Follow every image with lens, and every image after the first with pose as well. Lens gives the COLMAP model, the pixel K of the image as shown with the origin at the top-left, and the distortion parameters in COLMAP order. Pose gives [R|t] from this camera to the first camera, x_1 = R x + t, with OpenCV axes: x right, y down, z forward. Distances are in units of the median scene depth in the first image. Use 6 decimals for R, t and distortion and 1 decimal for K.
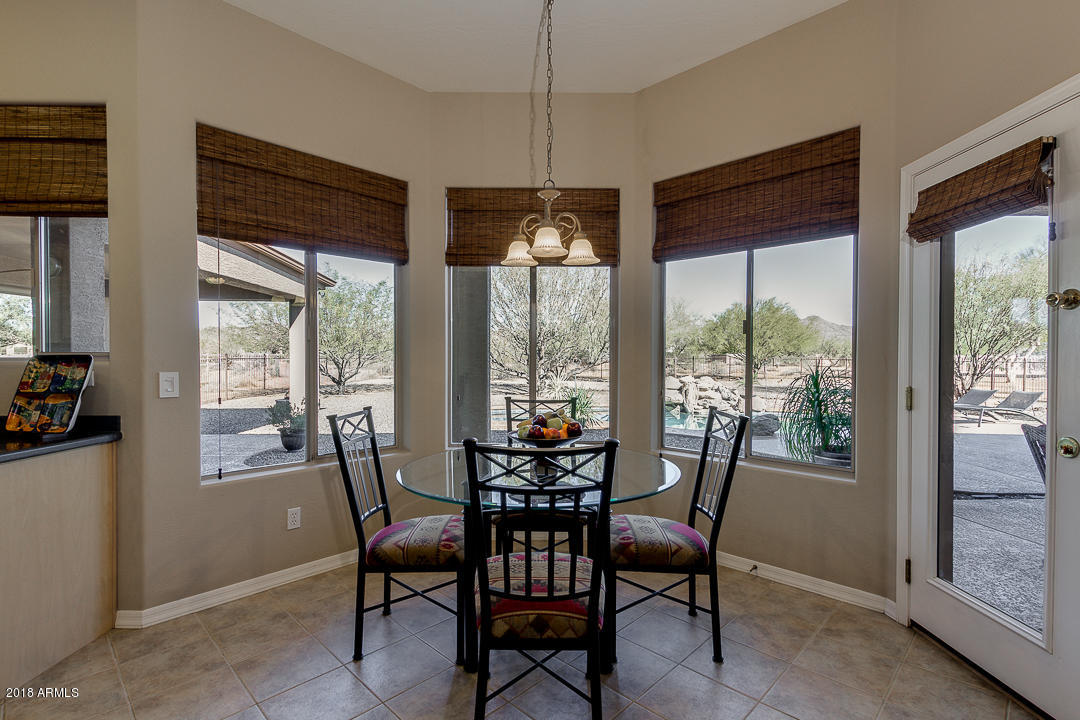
lens RADIAL K [[497.7, 0, 524.7], [0, 497.7, 363.9], [0, 0, 1]] dist [0.007664, -0.001060]
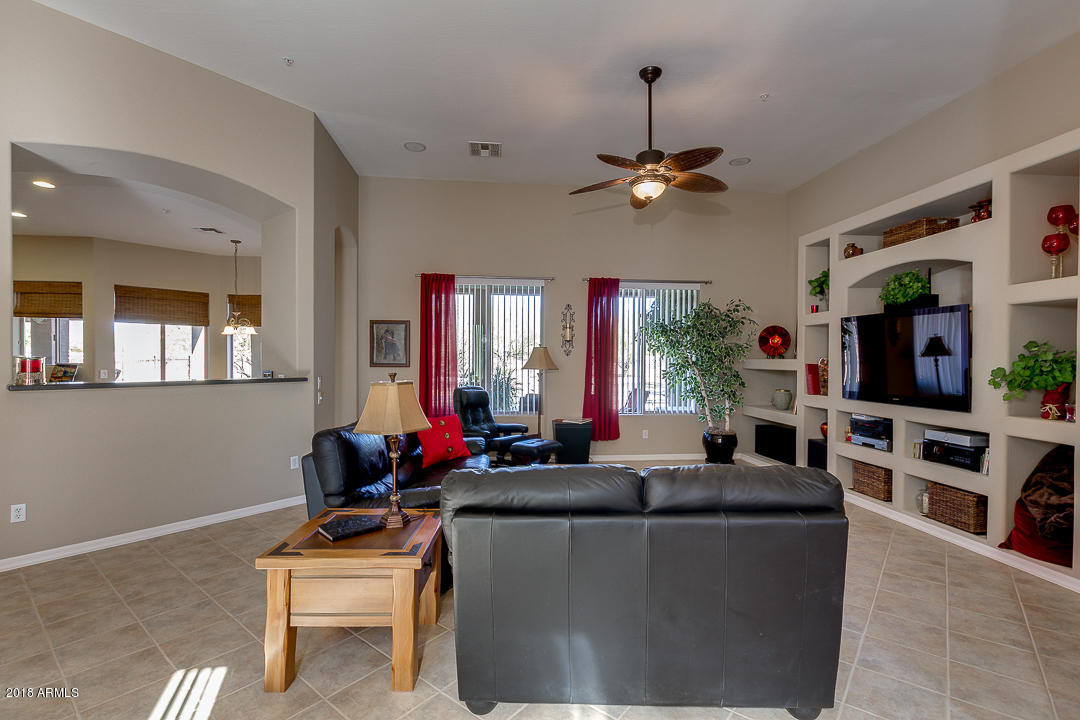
lens RADIAL K [[497.7, 0, 540.4], [0, 497.7, 366.0], [0, 0, 1]] dist [0.007664, -0.001060]
pose [[0.995603, 0.003972, 0.093592, 1.652029], [-0.004362, 0.999983, 0.003957, -0.031360], [-0.093574, -0.004348, 0.995603, -2.287081]]
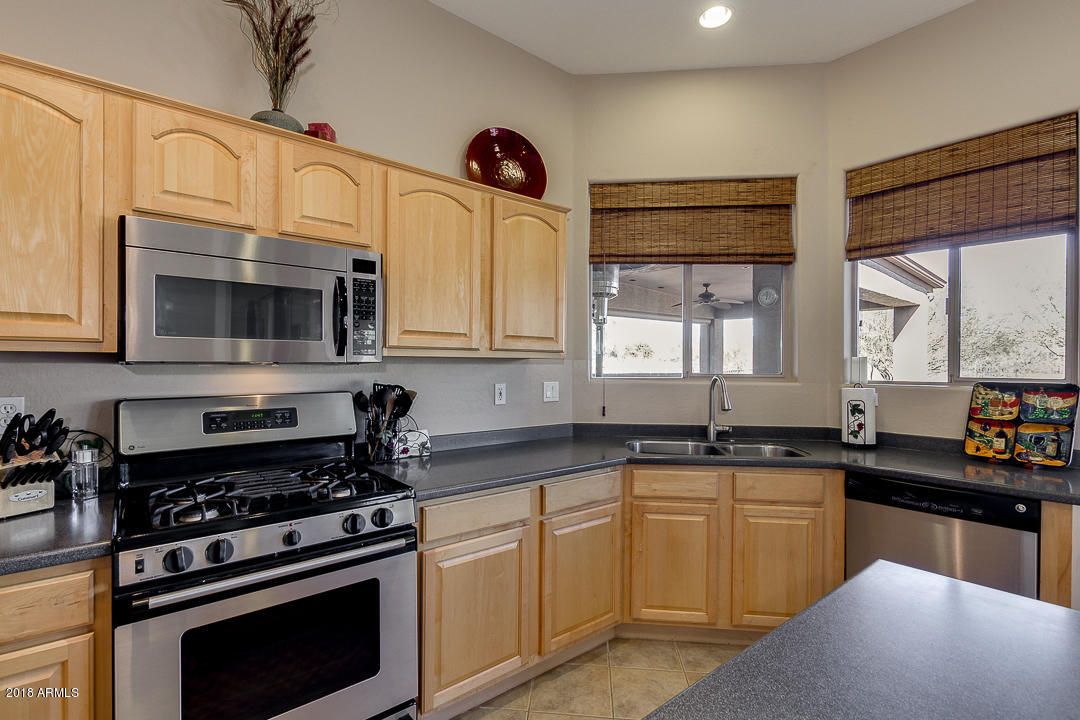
lens RADIAL K [[497.7, 0, 540.4], [0, 497.7, 368.7], [0, 0, 1]] dist [0.007664, -0.001060]
pose [[0.642359, 0.008854, -0.766353, -0.759162], [-0.011979, 0.999927, 0.001512, -0.034393], [0.766311, 0.008209, 0.642418, -0.338574]]
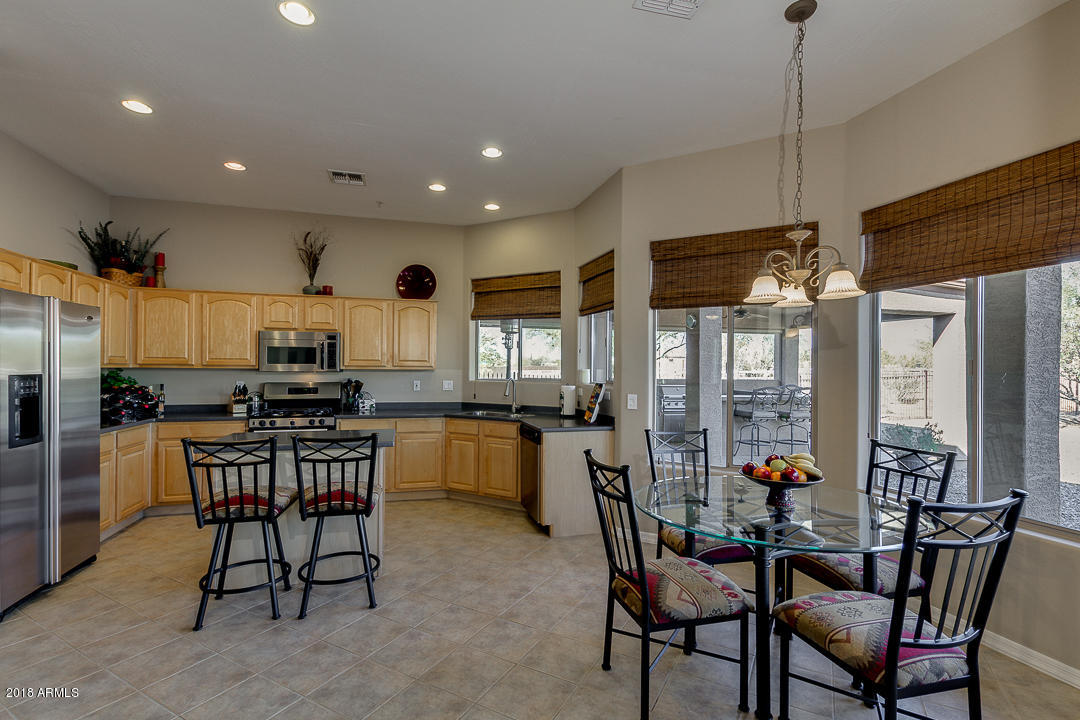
lens RADIAL K [[497.7, 0, 544.6], [0, 497.7, 366.7], [0, 0, 1]] dist [0.007664, -0.001060]
pose [[0.283211, -0.000694, -0.959057, 0.861120], [-0.017040, 0.999838, -0.005756, -0.064392], [0.958906, 0.017973, 0.283153, 0.231711]]
